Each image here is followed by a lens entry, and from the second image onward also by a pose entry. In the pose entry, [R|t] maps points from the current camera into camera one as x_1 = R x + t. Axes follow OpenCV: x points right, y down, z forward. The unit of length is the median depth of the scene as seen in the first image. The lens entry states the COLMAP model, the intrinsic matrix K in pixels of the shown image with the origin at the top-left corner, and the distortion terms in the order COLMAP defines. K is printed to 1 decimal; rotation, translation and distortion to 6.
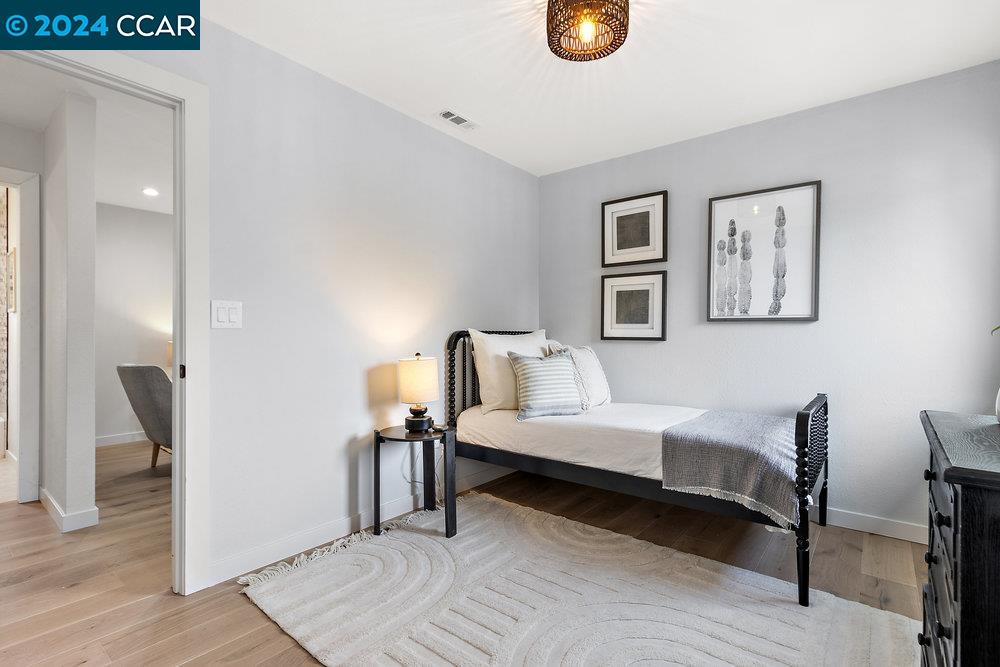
lens RADIAL K [[468.8, 0, 505.0], [0, 468.8, 335.5], [0, 0, 1]] dist [0.001708, 0.000145]
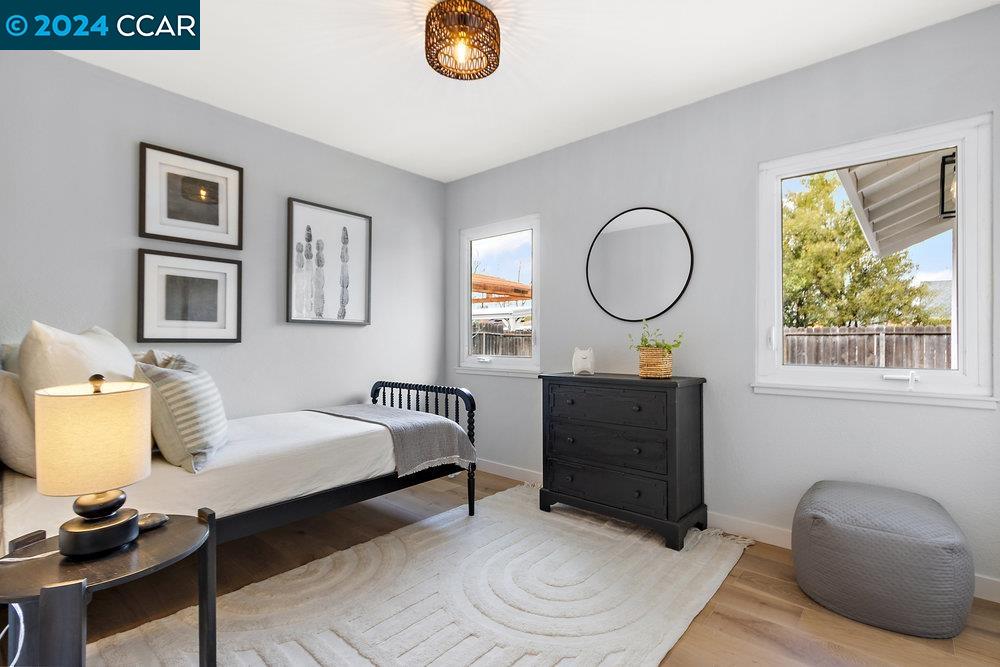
lens RADIAL K [[468.8, 0, 505.0], [0, 468.8, 335.5], [0, 0, 1]] dist [0.001708, 0.000145]
pose [[0.029159, 0.003536, 0.999569, -0.550176], [-0.002954, 0.999990, -0.003451, 0.000051], [-0.999570, -0.002852, 0.029169, 0.535400]]
